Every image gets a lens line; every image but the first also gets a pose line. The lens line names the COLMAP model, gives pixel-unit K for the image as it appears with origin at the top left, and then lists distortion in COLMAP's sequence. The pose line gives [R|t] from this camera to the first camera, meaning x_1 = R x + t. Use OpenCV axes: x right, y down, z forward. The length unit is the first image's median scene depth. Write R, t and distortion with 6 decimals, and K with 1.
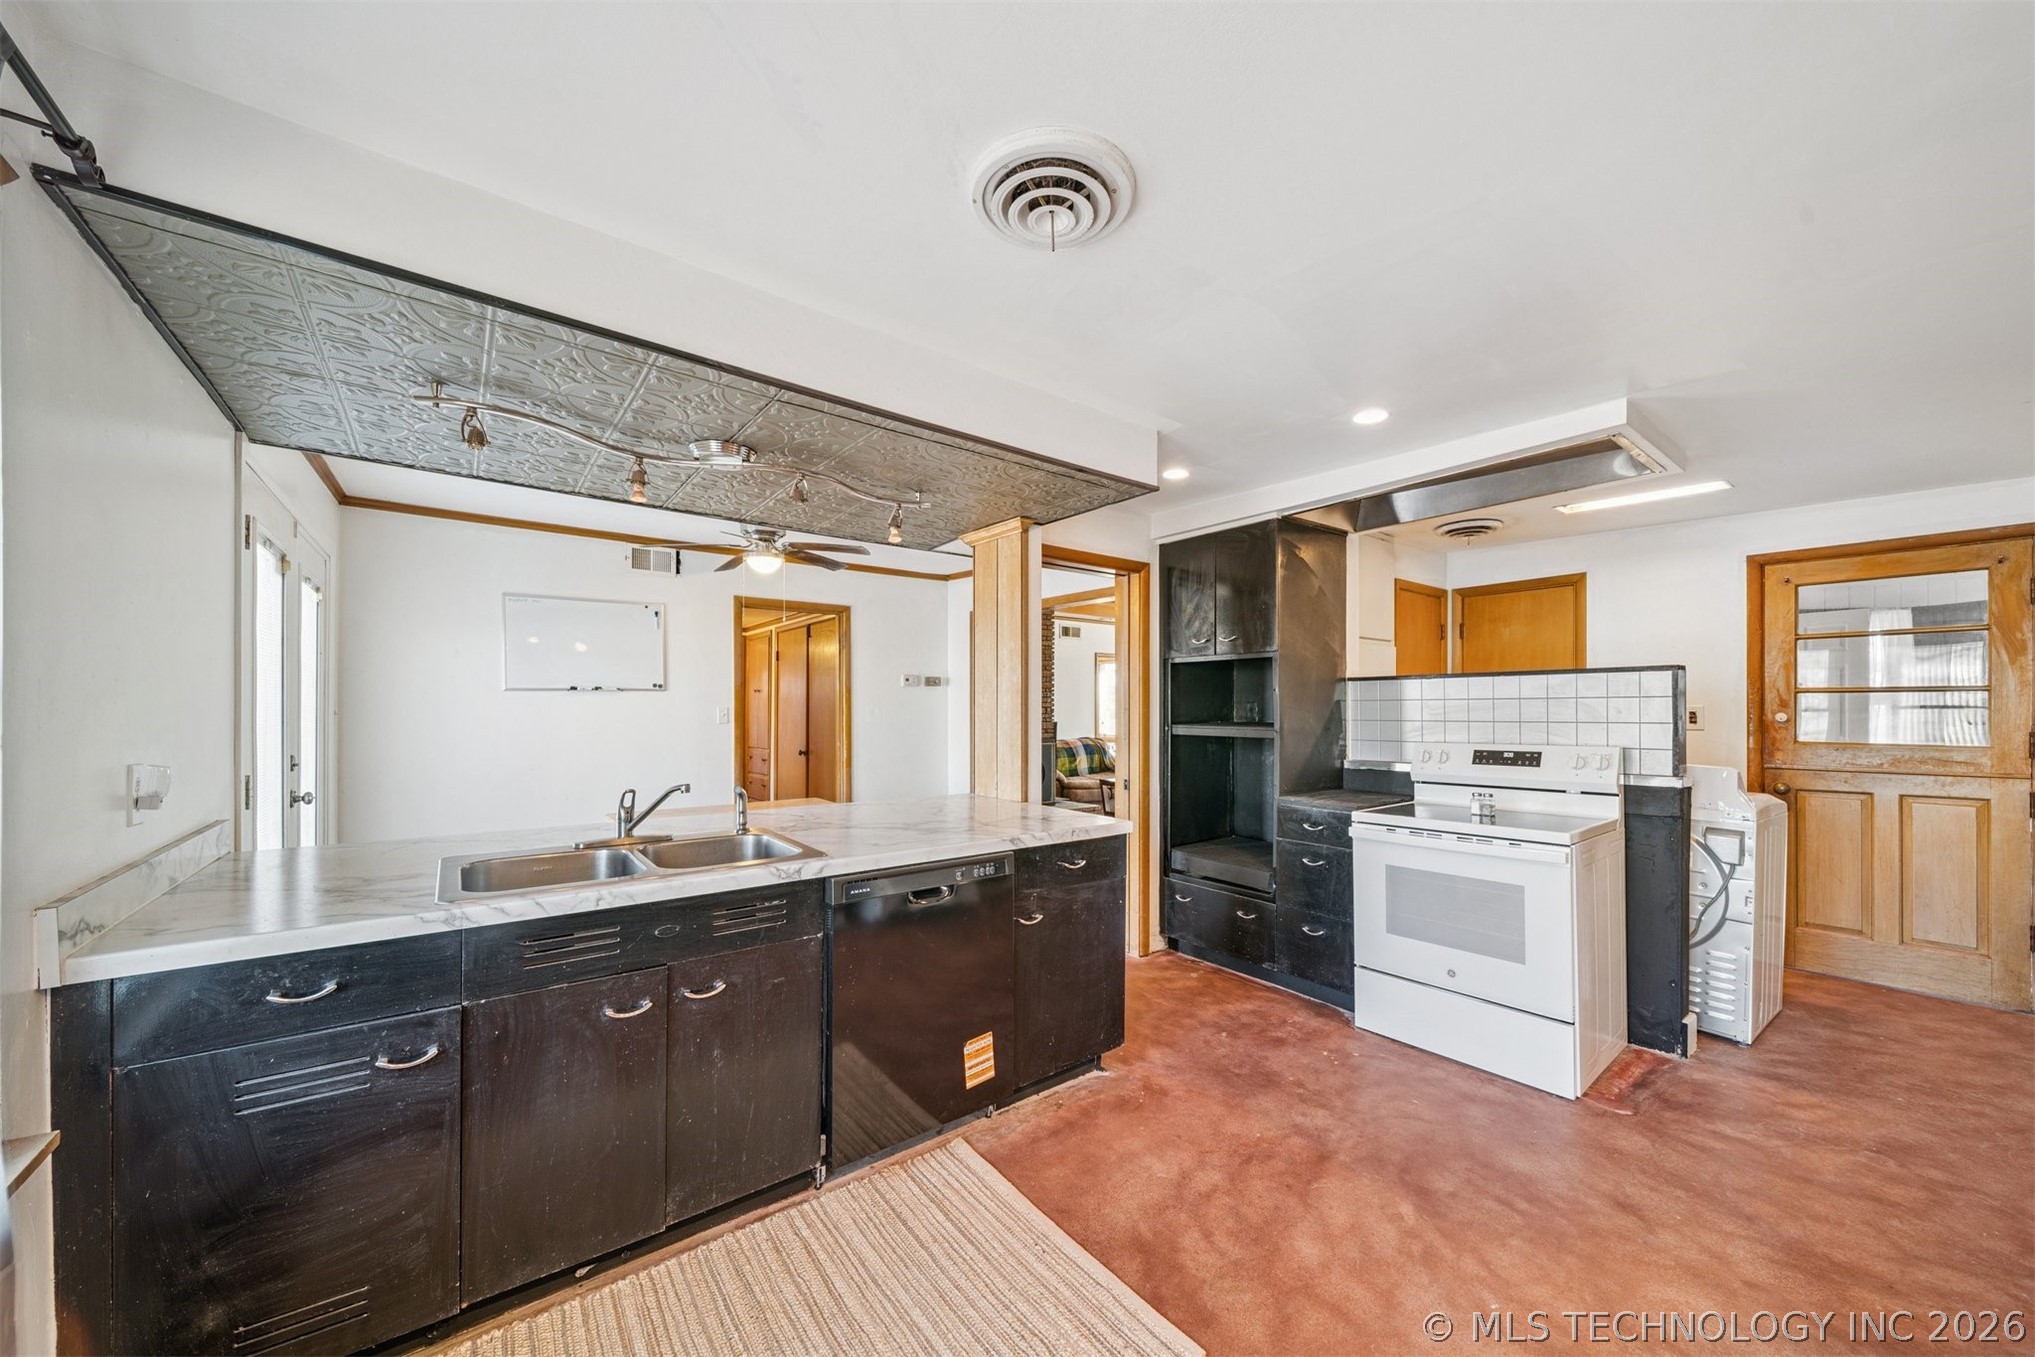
lens RADIAL K [[726.3, 0, 1013.1], [0, 726.3, 711.2], [0, 0, 1]] dist [-0.000896, -0.000045]
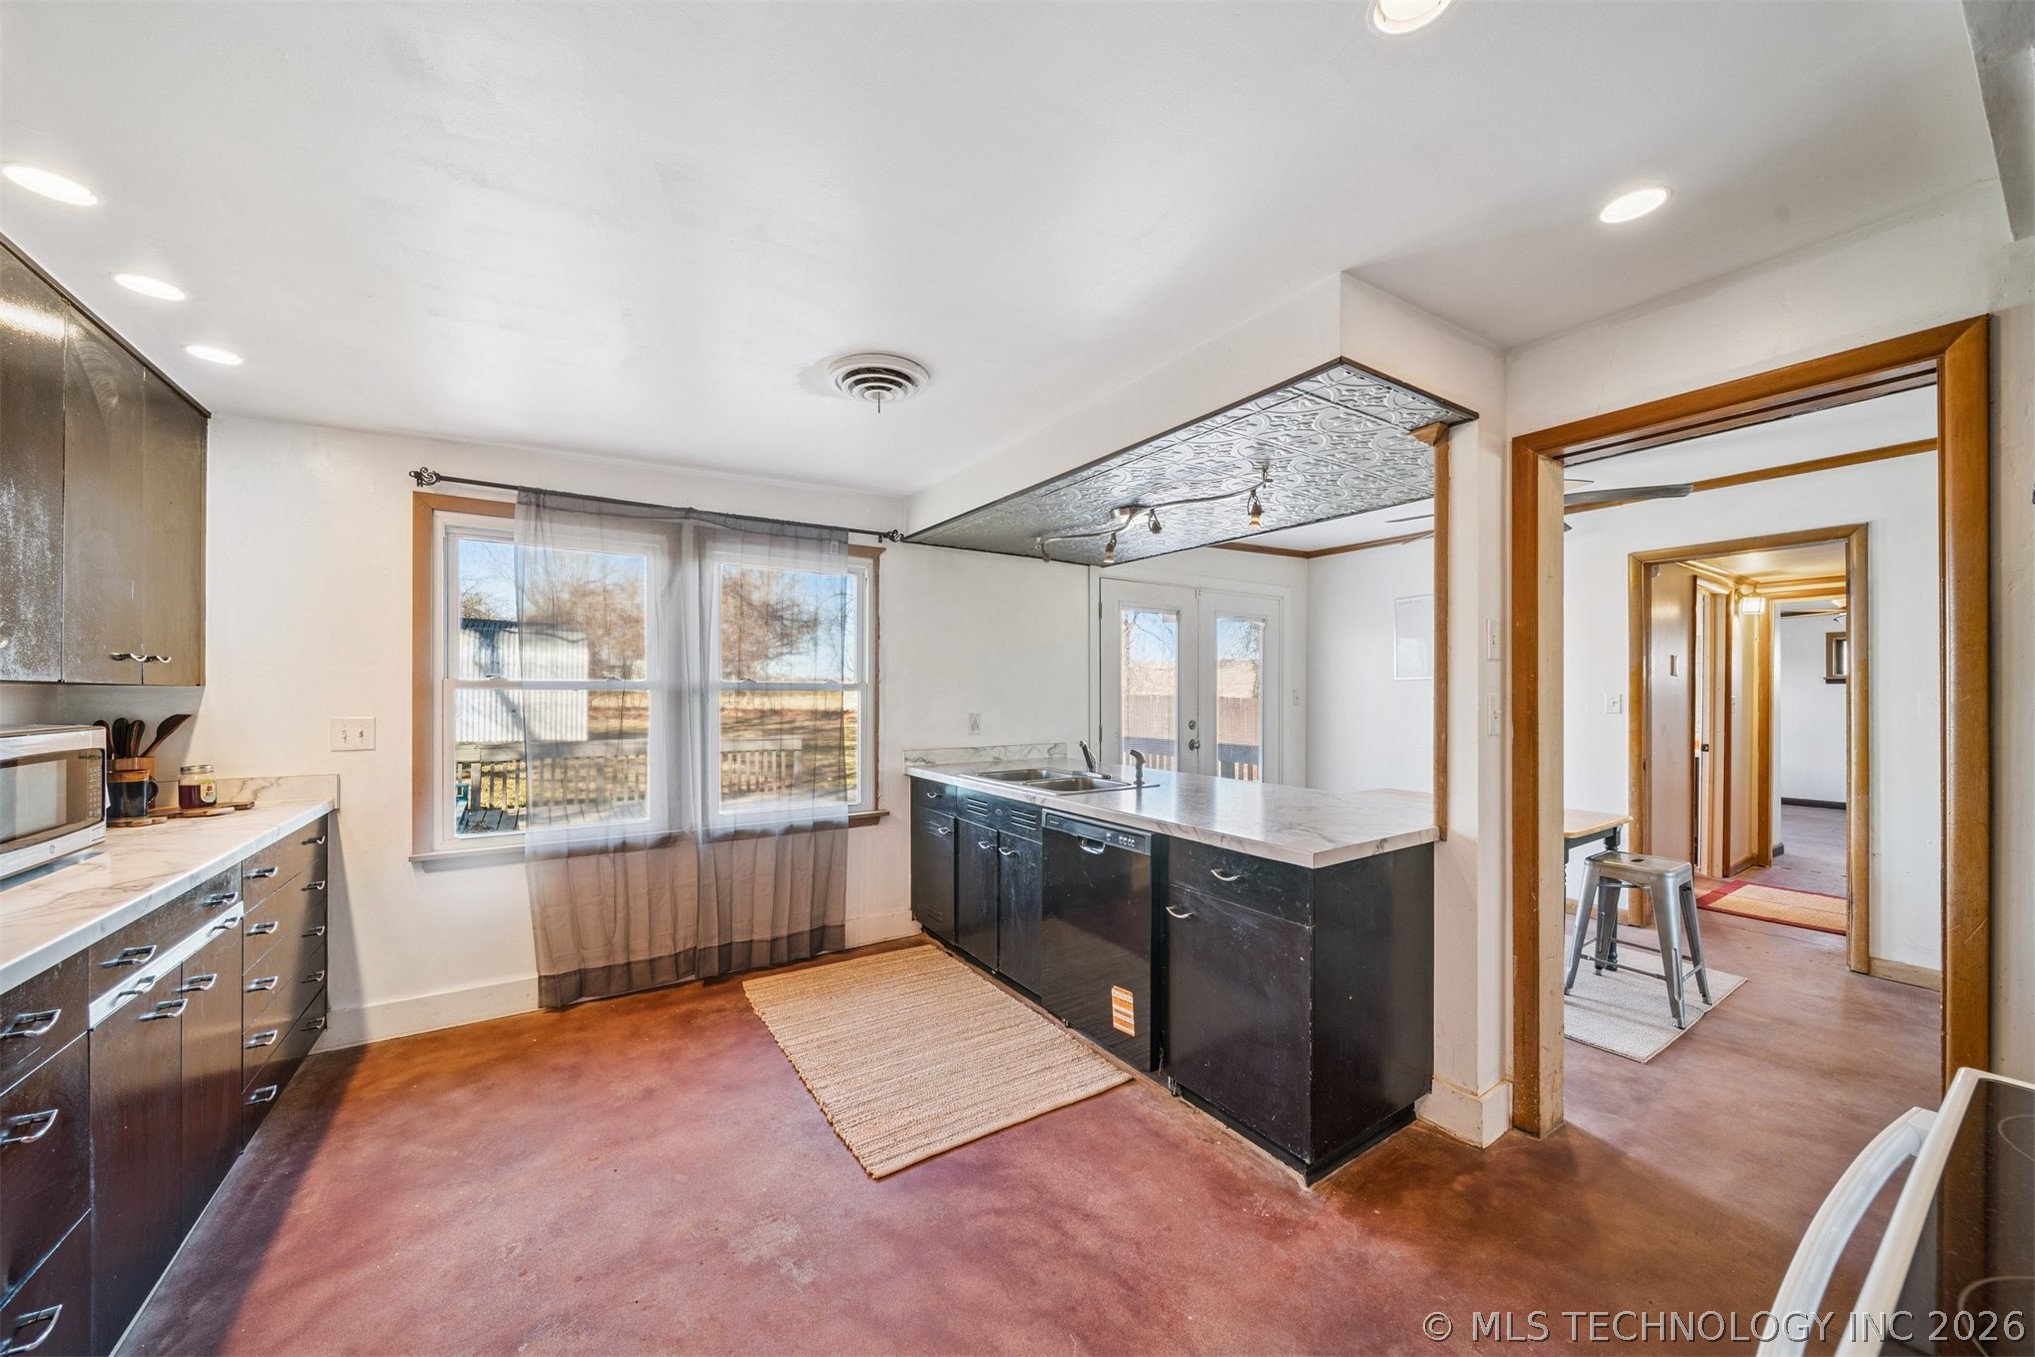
lens RADIAL K [[717.9, 0, 1015.2], [0, 717.9, 691.8], [0, 0, 1]] dist [-0.001676, -0.000322]
pose [[-0.073466, -0.004164, -0.997289, 0.678734], [-0.005186, 0.999979, -0.003794, -0.000158], [0.997284, 0.004894, -0.073487, 0.585946]]
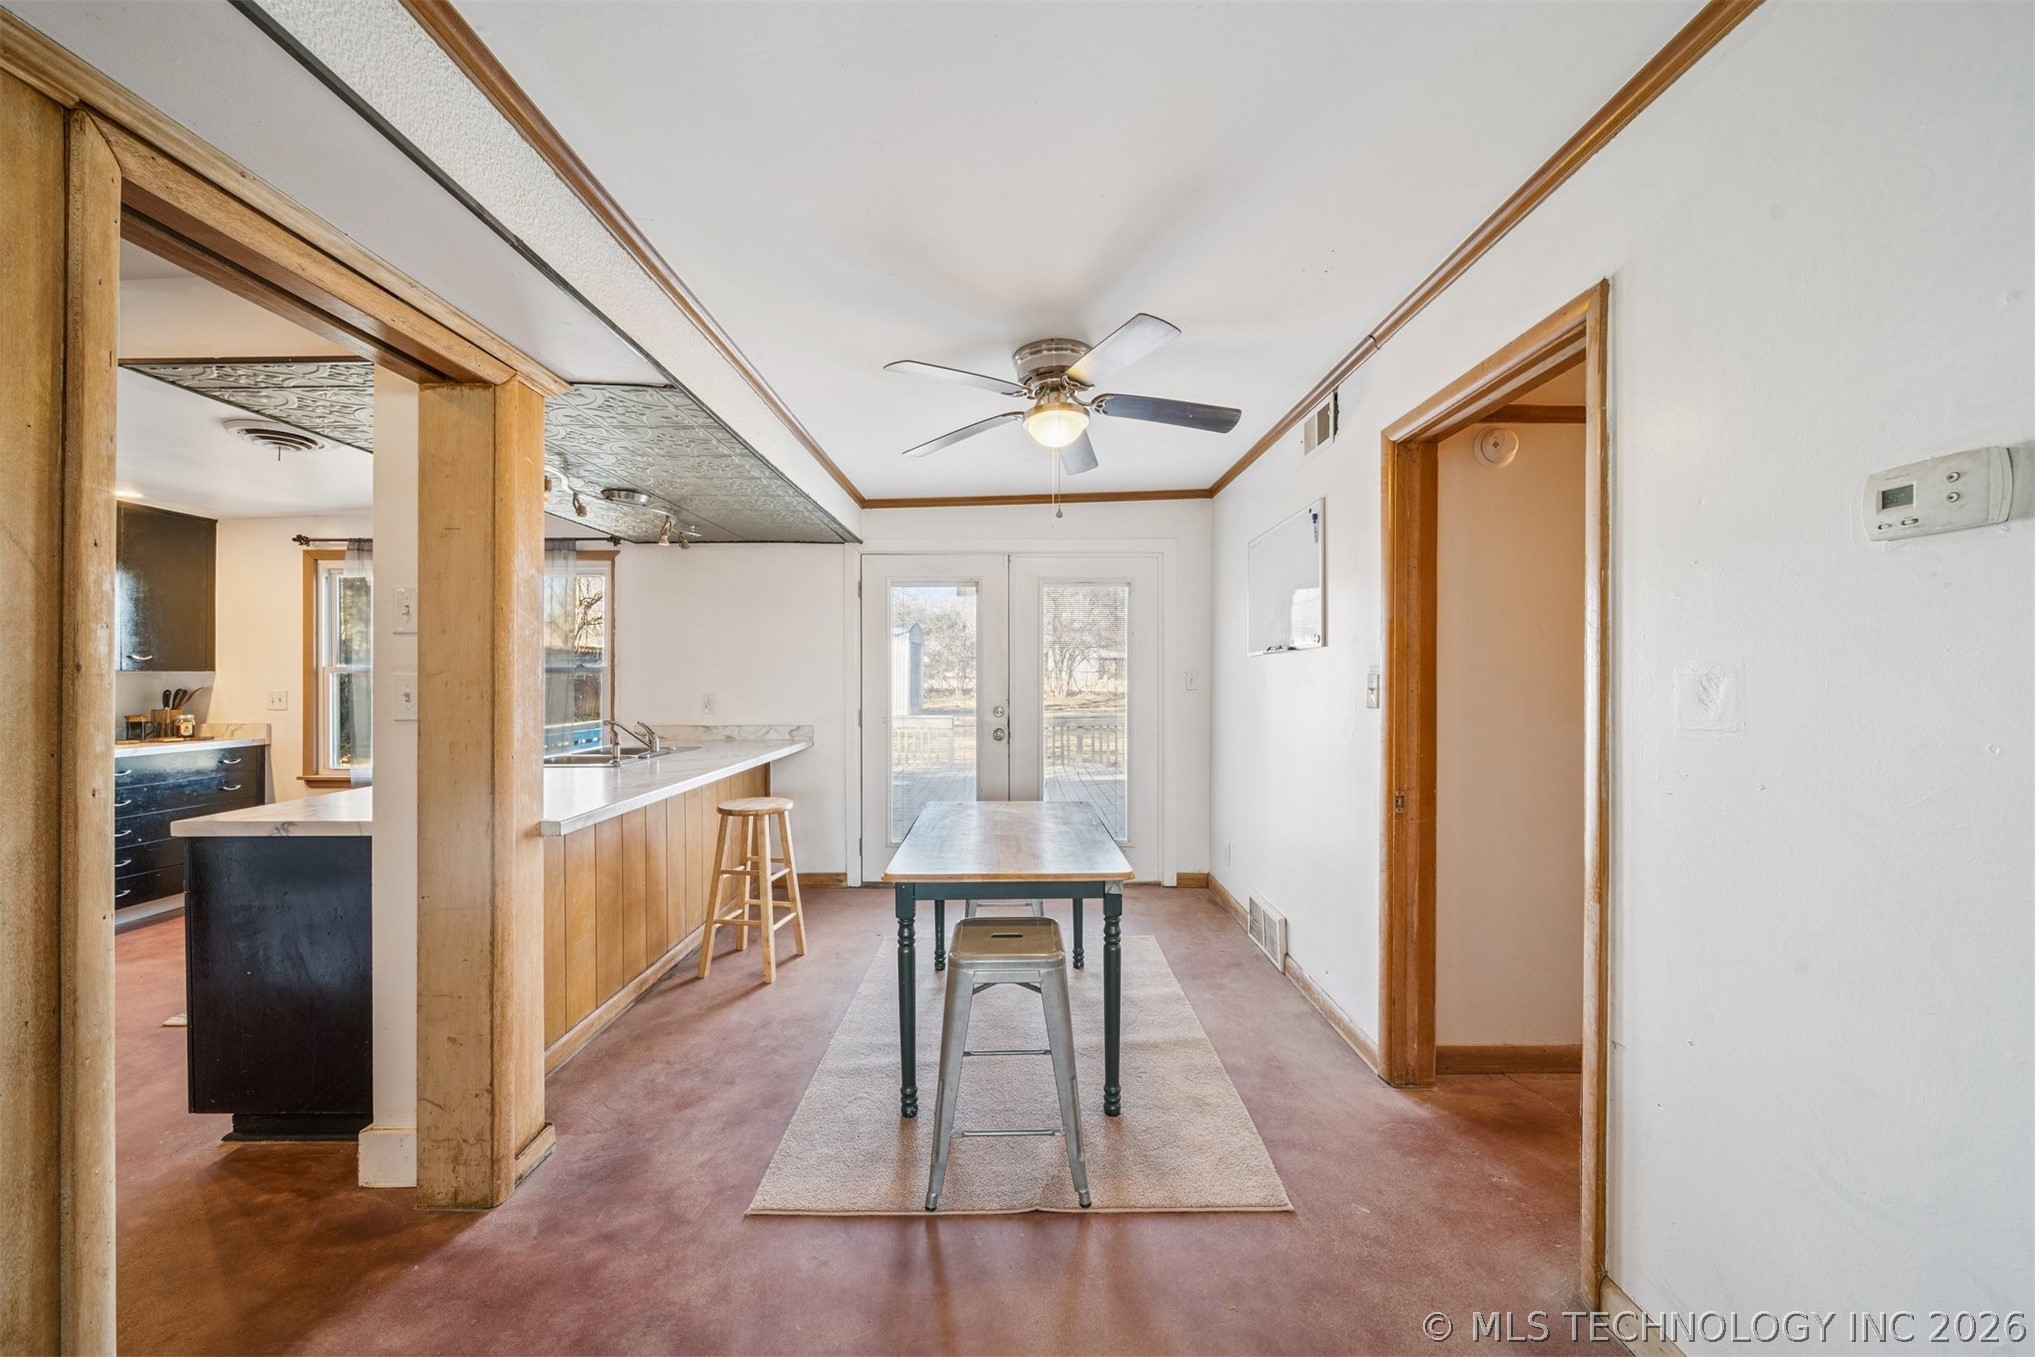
lens RADIAL K [[711.5, 0, 1015.8], [0, 711.5, 682.2], [0, 0, 1]] dist [-0.003080, -0.000293]
pose [[-0.607644, 0.002850, -0.794204, 0.159805], [-0.004873, 0.999961, 0.007316, -0.001739], [0.794194, 0.008316, -0.607607, 1.658784]]
